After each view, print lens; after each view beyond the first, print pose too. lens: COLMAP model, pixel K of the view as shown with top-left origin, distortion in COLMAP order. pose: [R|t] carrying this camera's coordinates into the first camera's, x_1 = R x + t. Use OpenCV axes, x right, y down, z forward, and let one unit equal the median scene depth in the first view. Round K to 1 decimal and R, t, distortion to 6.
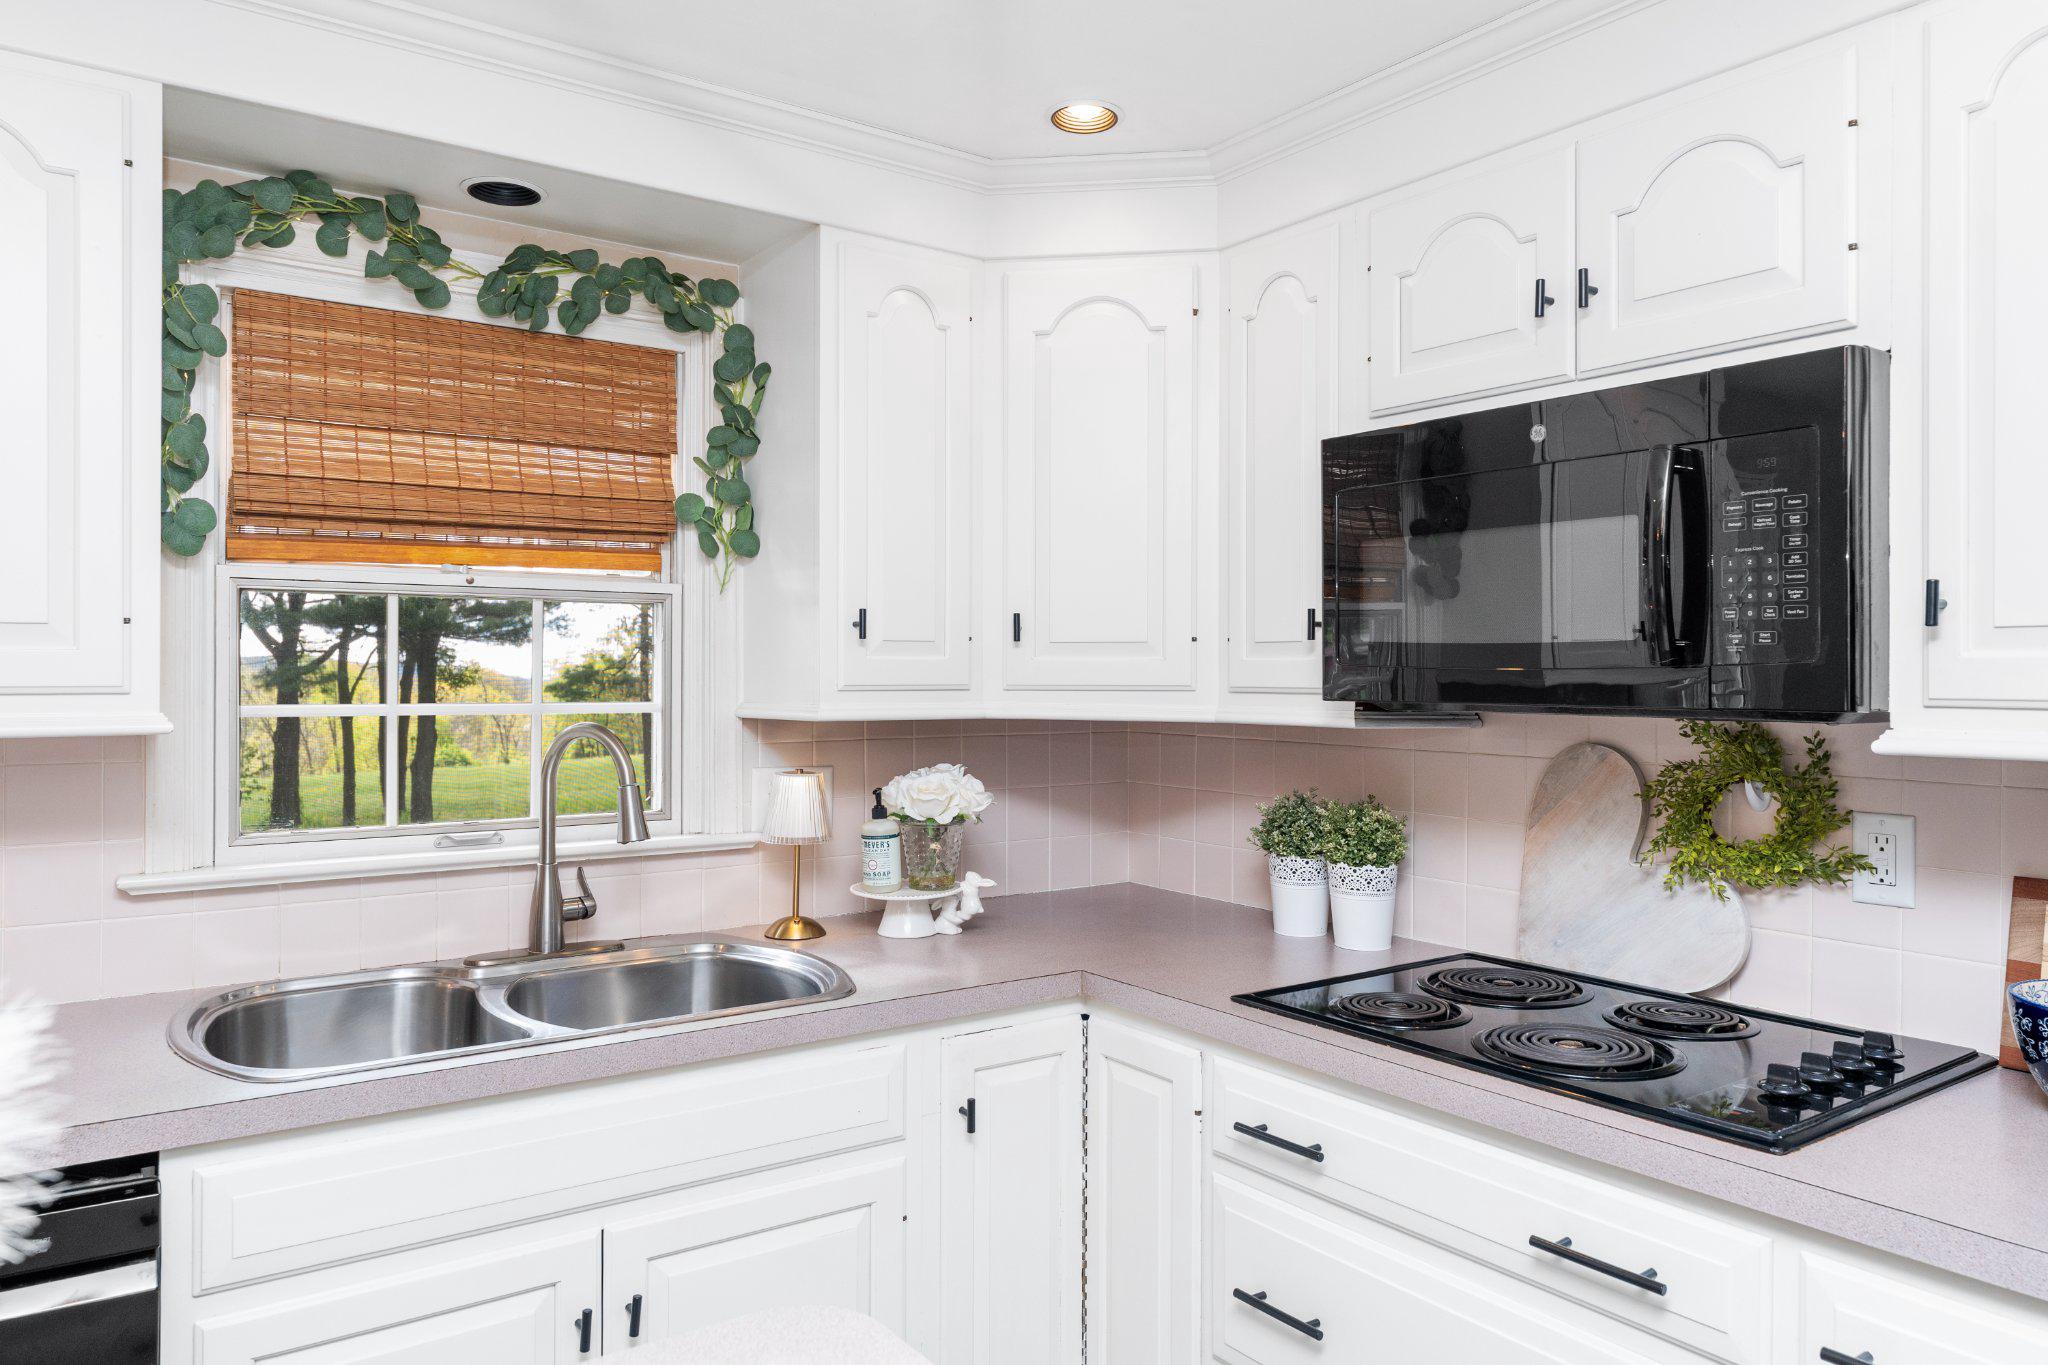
lens RADIAL K [[1383.0, 0, 1018.9], [0, 1383.0, 677.0], [0, 0, 1]] dist [0.013613, 0.003663]
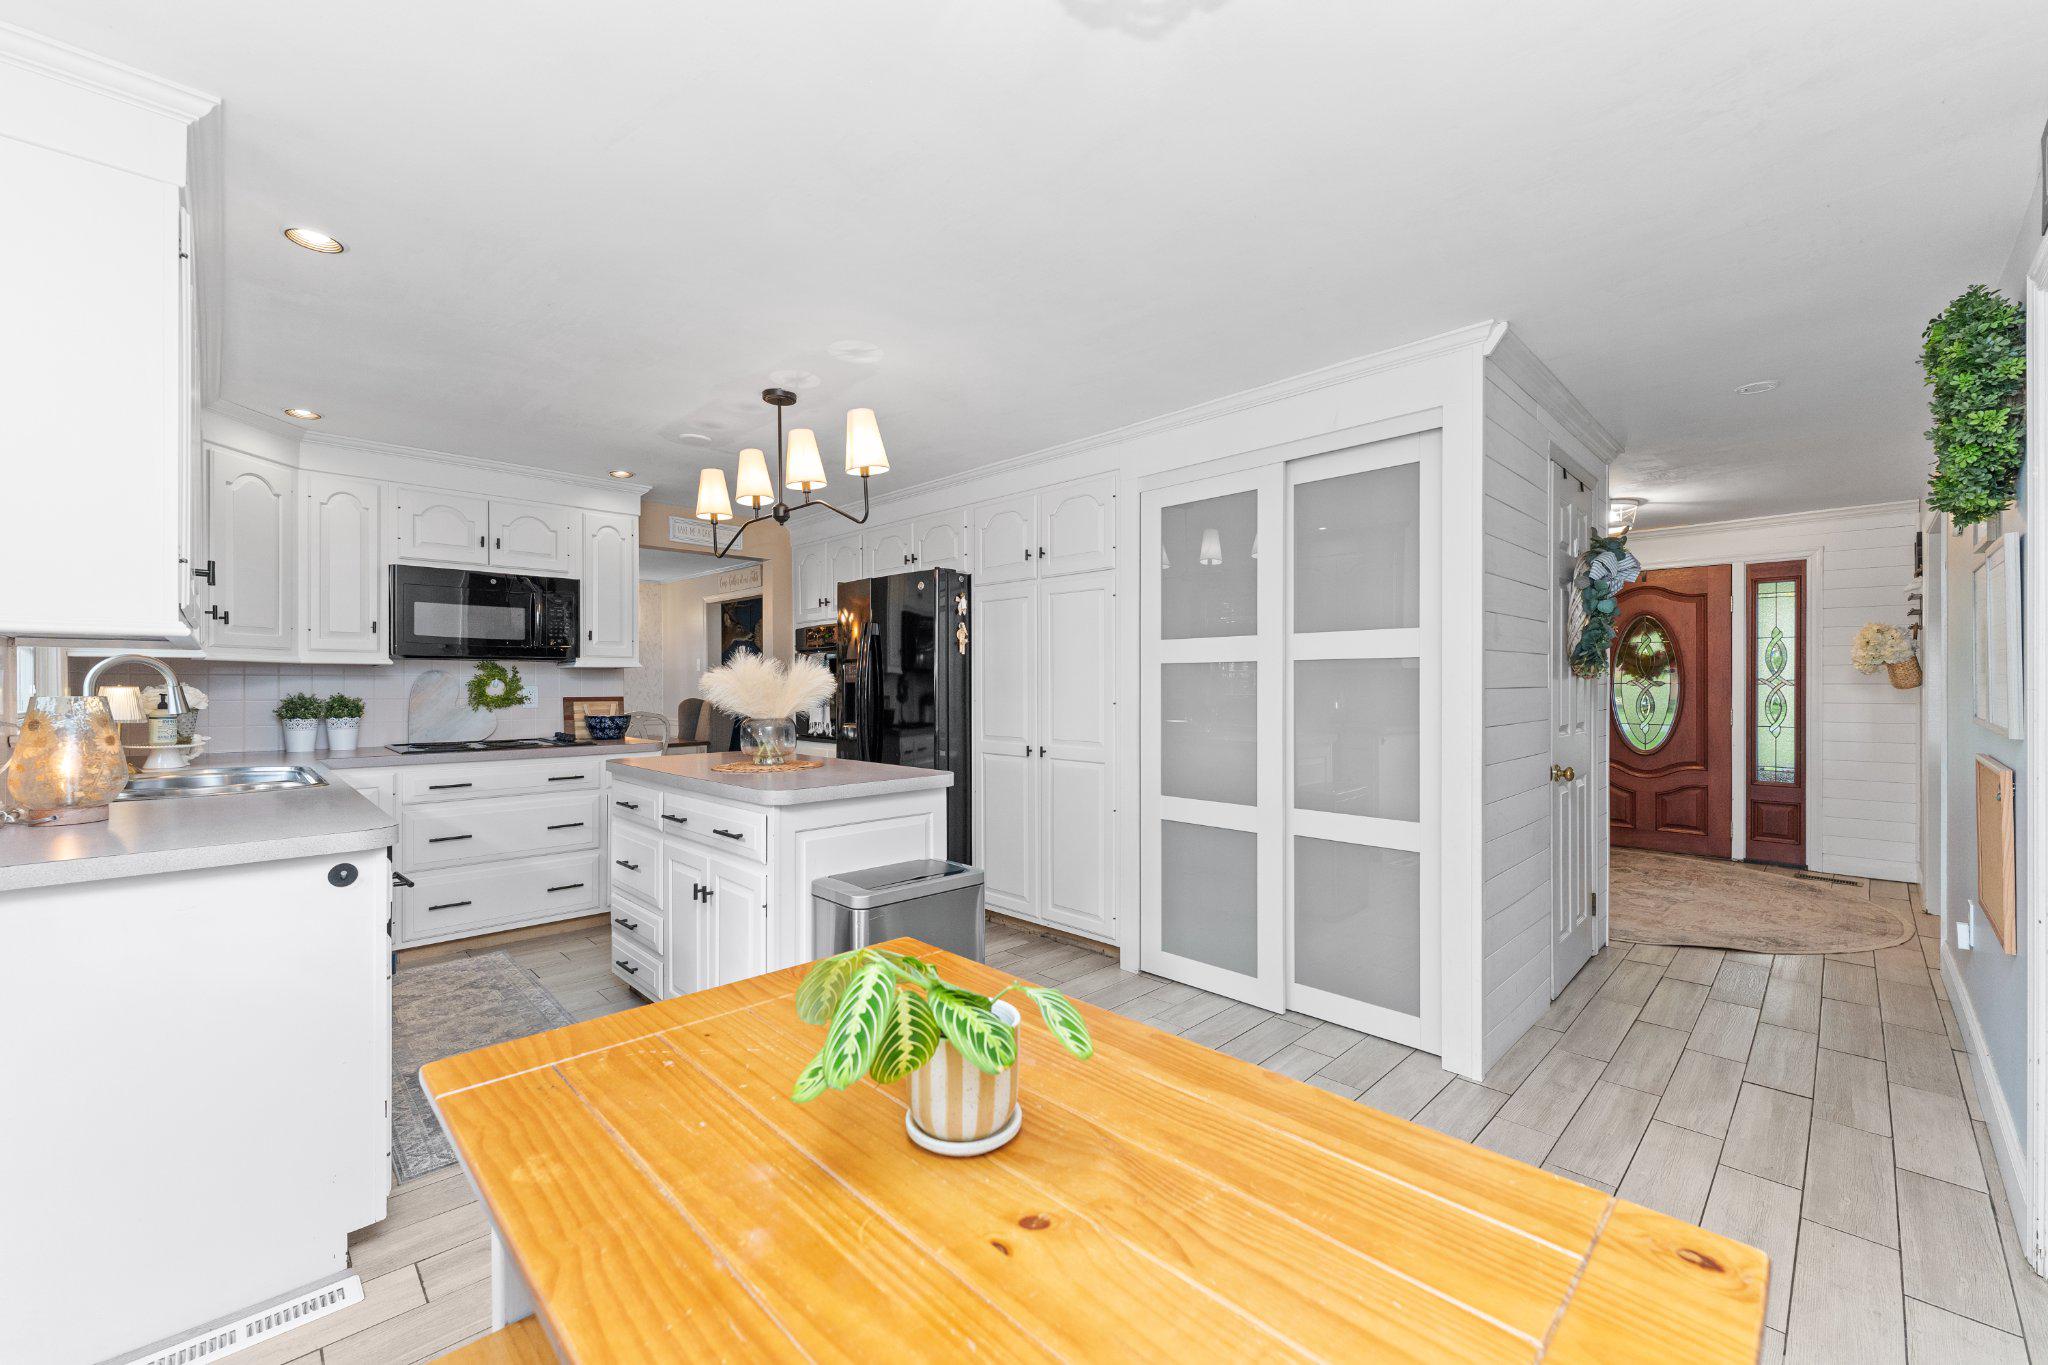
lens RADIAL K [[824.0, 0, 1026.4], [0, 824.0, 683.8], [0, 0, 1]] dist [0.001395, 0.000611]
pose [[-0.168009, -0.002847, 0.985781, -1.587952], [0.000951, 0.999995, 0.003050, 0.070252], [-0.985785, 0.001450, -0.168006, -0.019792]]
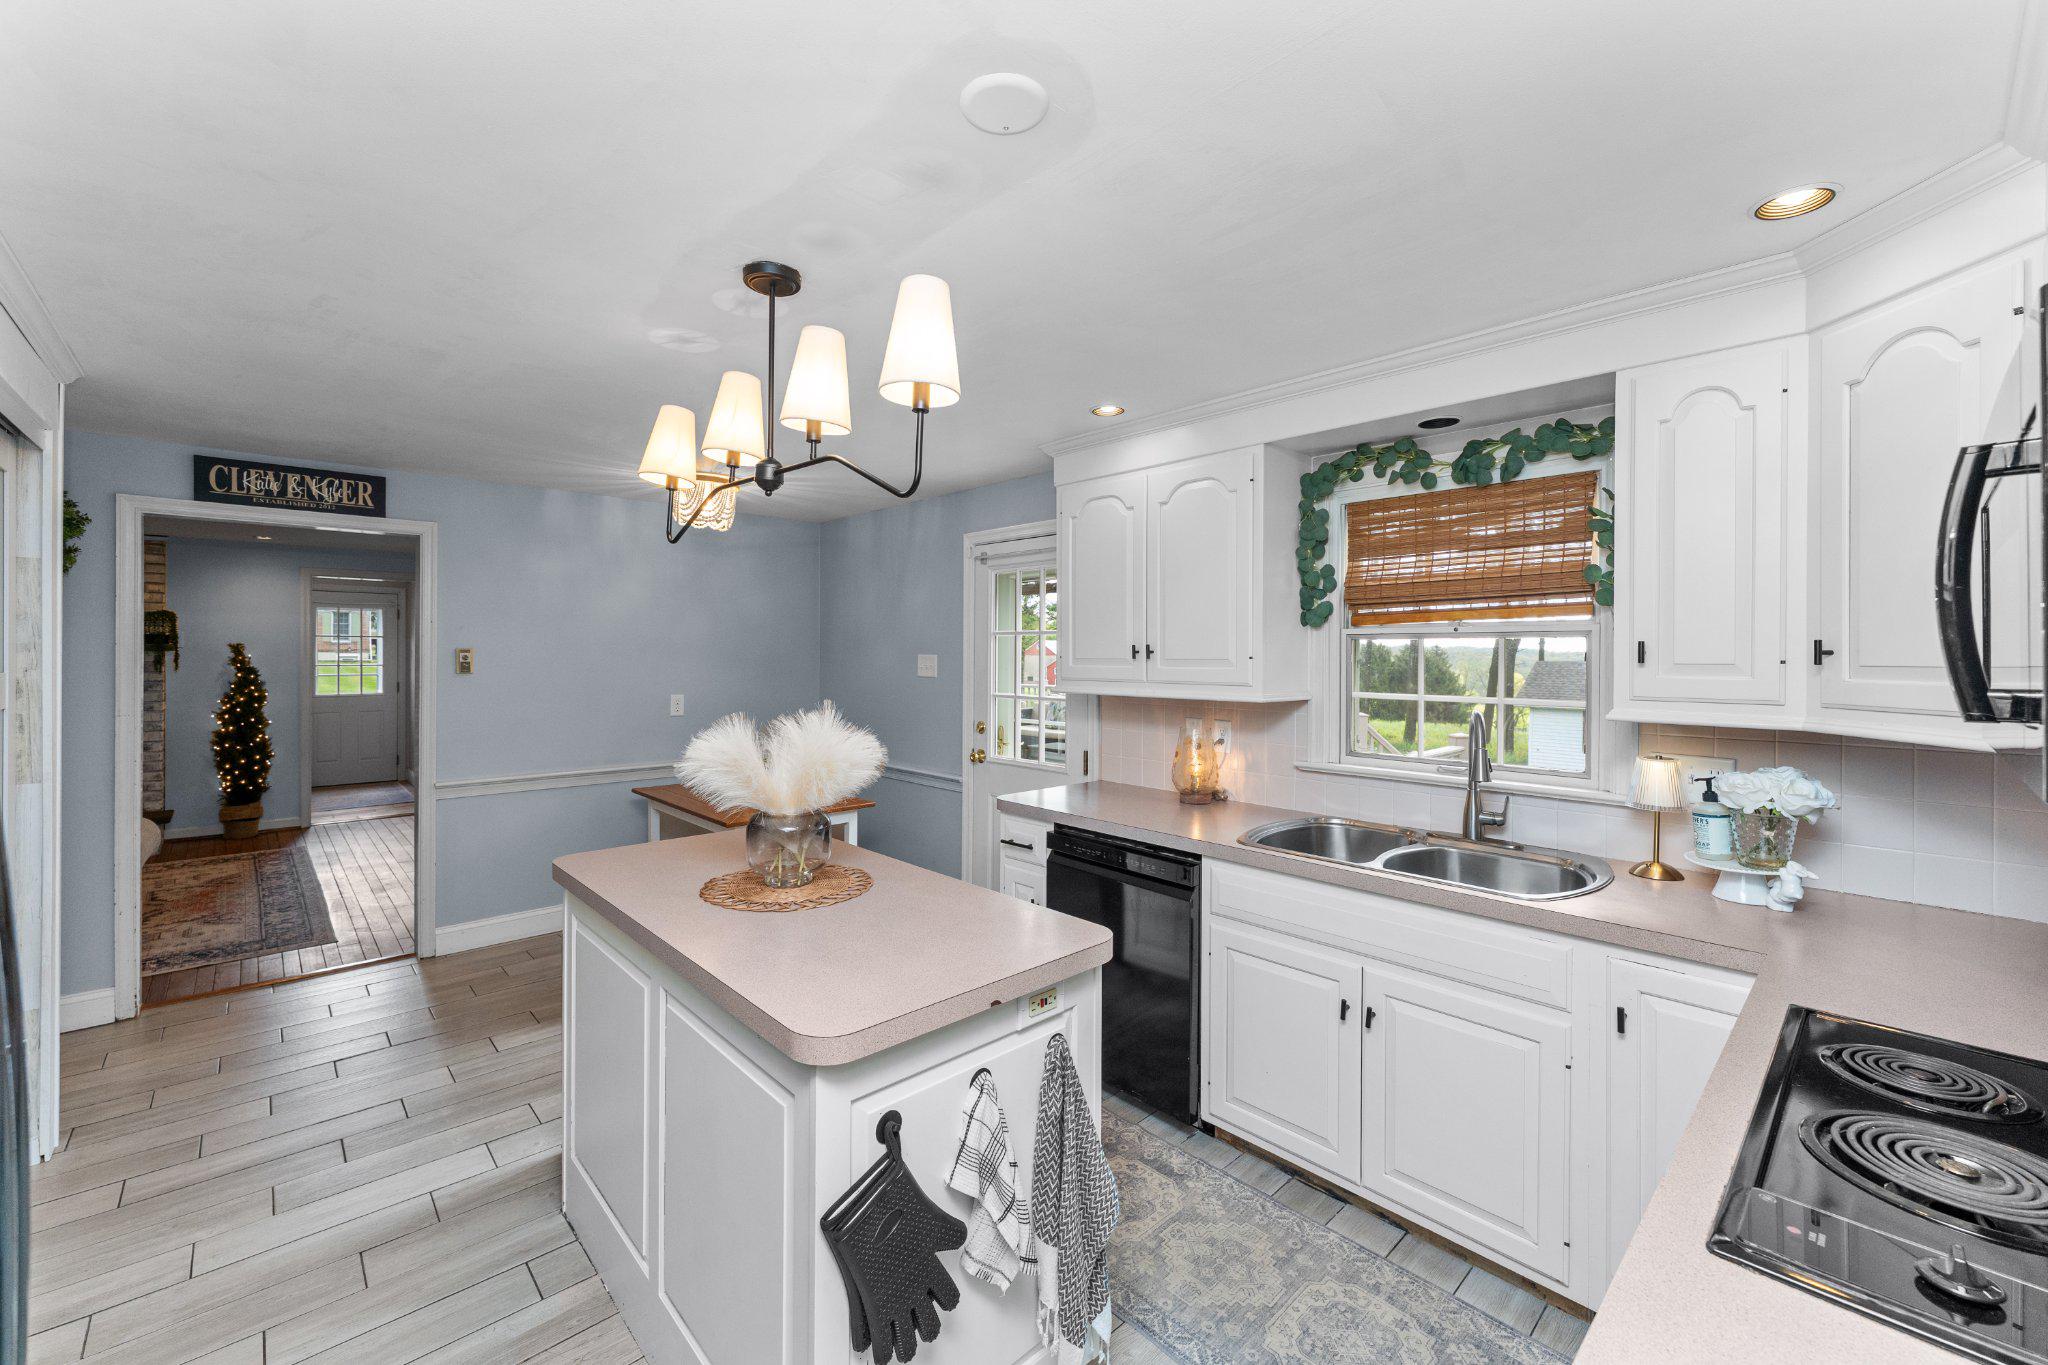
lens RADIAL K [[824.0, 0, 1018.4], [0, 824.0, 661.6], [0, 0, 1]] dist [0.001395, 0.000611]
pose [[0.143447, 0.009406, -0.989613, 0.611976], [-0.006963, 0.999940, 0.008495, -0.032636], [0.989633, 0.005672, 0.143504, 0.272506]]
